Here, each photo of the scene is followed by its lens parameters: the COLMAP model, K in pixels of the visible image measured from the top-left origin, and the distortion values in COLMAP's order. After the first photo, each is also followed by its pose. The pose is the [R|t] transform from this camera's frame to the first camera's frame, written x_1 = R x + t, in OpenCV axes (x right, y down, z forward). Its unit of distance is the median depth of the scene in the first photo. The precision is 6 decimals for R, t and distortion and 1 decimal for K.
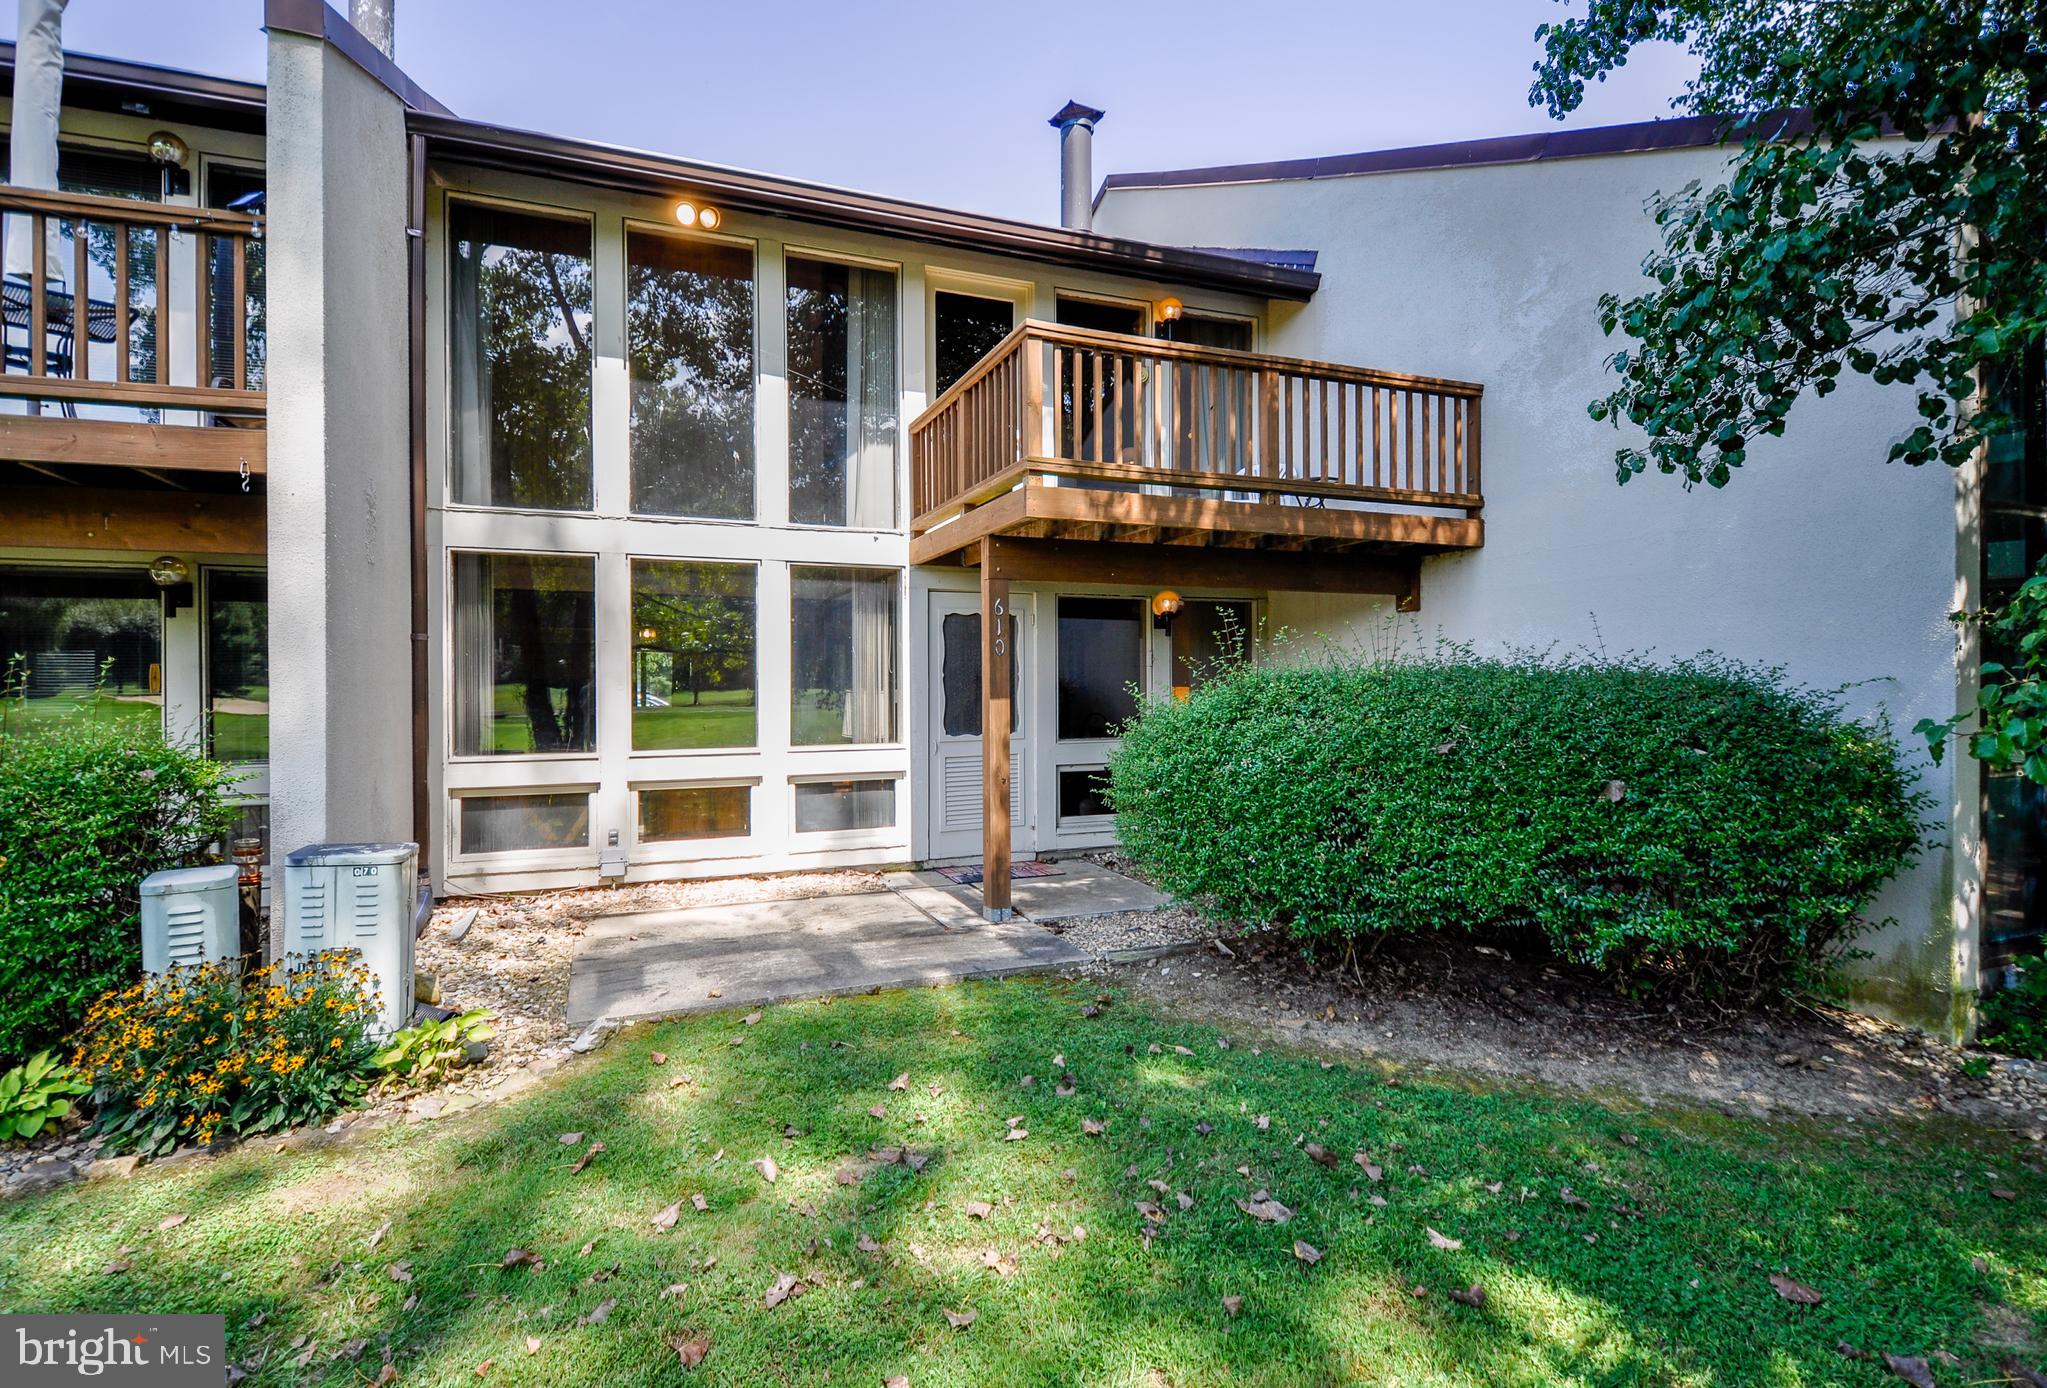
lens RADIAL K [[997.7, 0, 1020.0], [0, 997.7, 675.7], [0, 0, 1]] dist [0.015082, -0.014095]
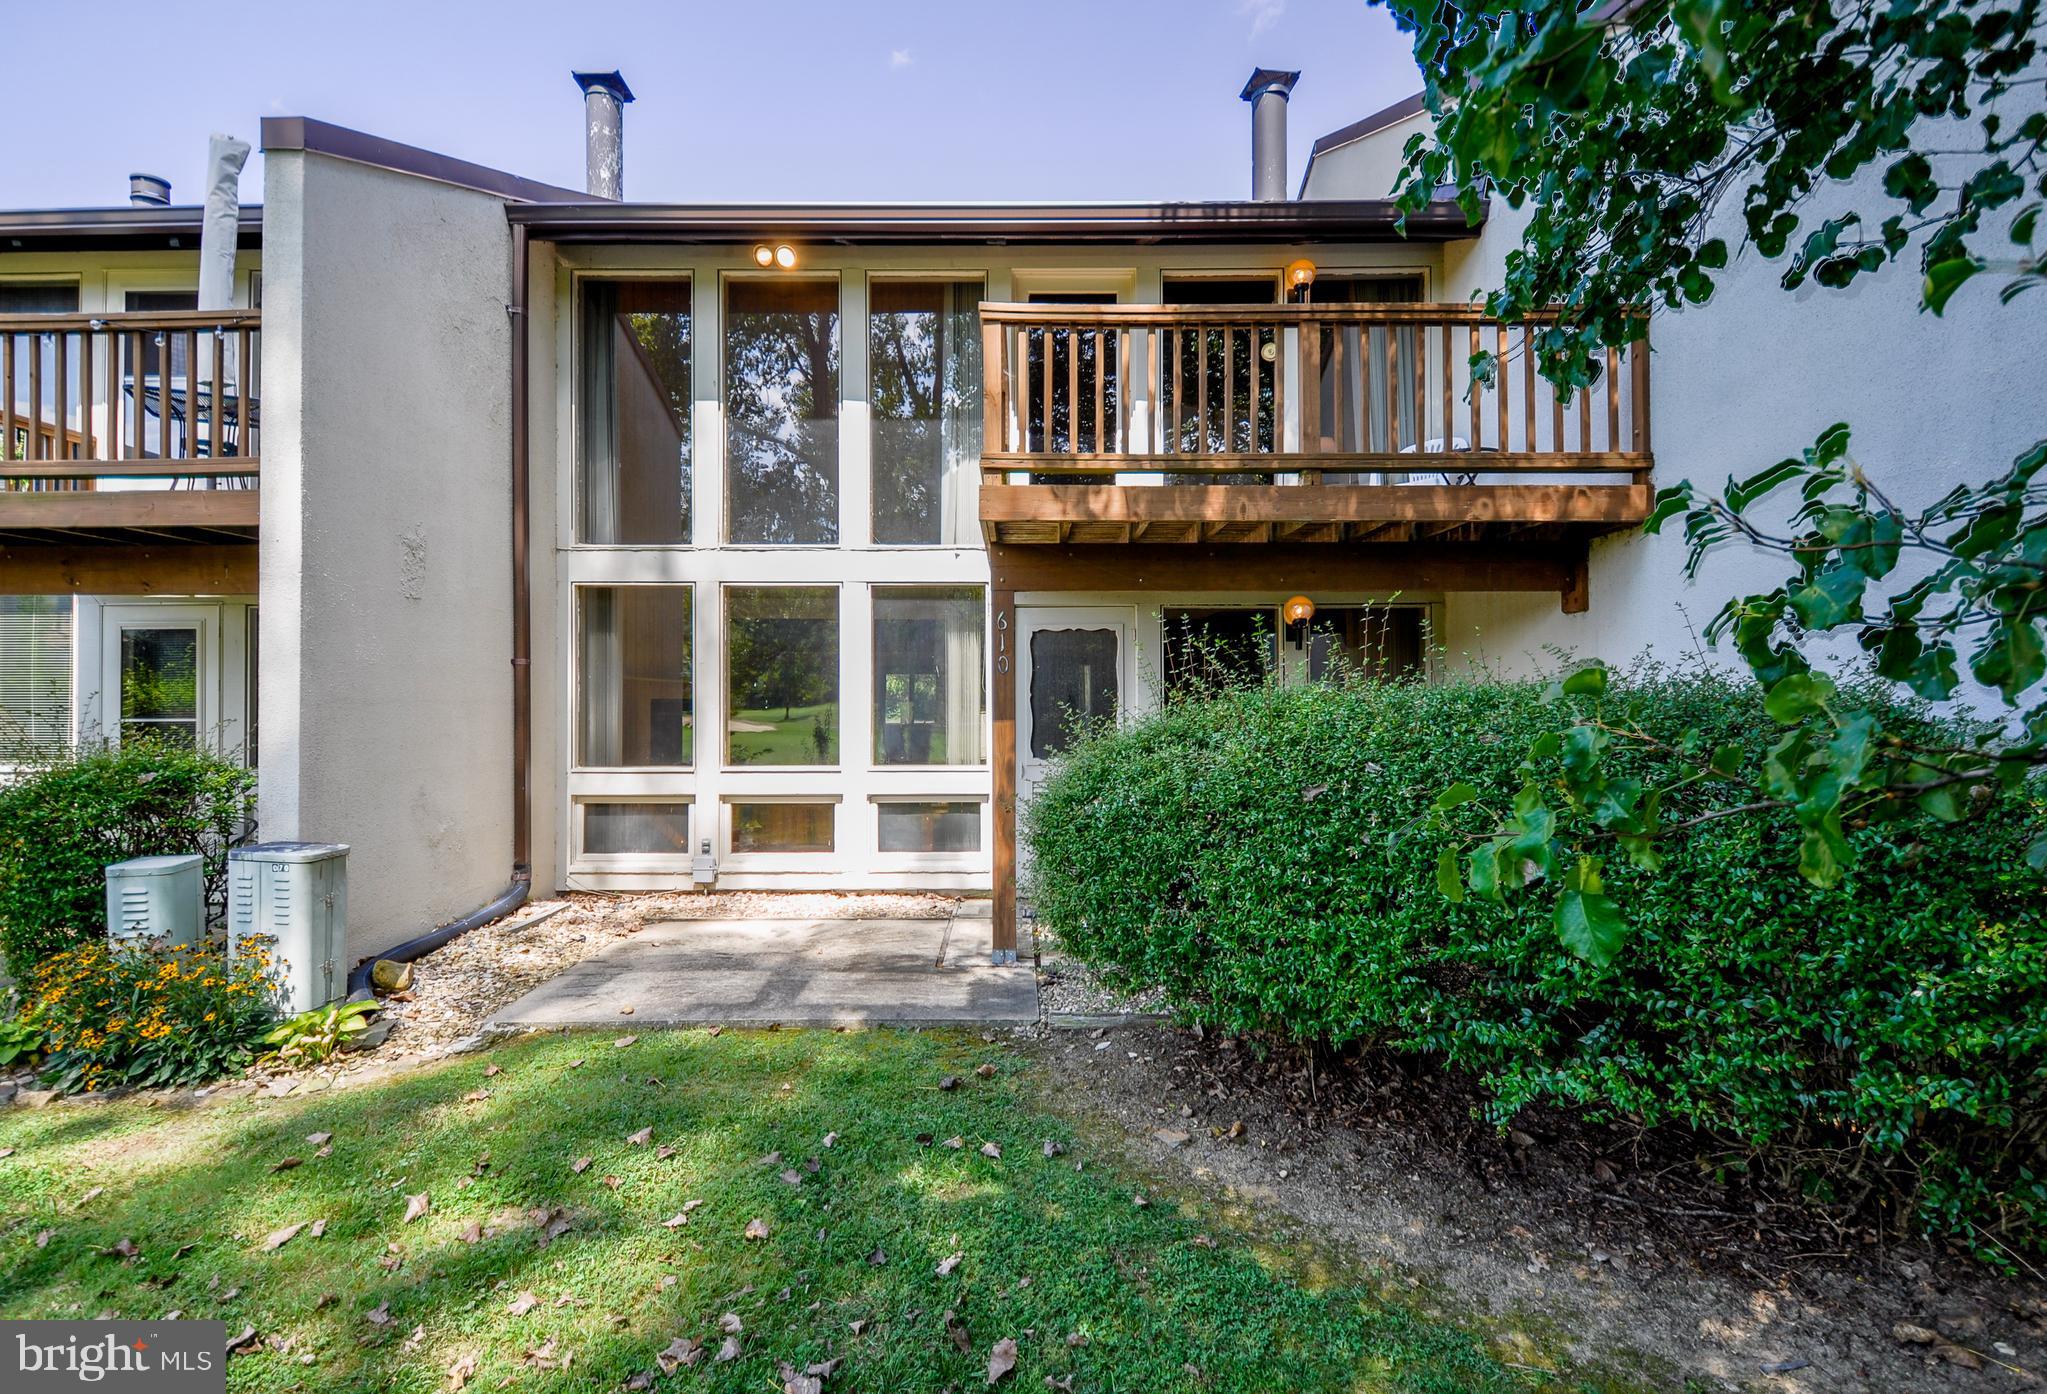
lens RADIAL K [[967.4, 0, 1022.0], [0, 967.4, 689.8], [0, 0, 1]] dist [0.012338, -0.014555]
pose [[0.927137, -0.002785, -0.374711, 0.307765], [0.000639, 0.999983, -0.005851, -0.000155], [0.374721, 0.005185, 0.927123, 0.167804]]
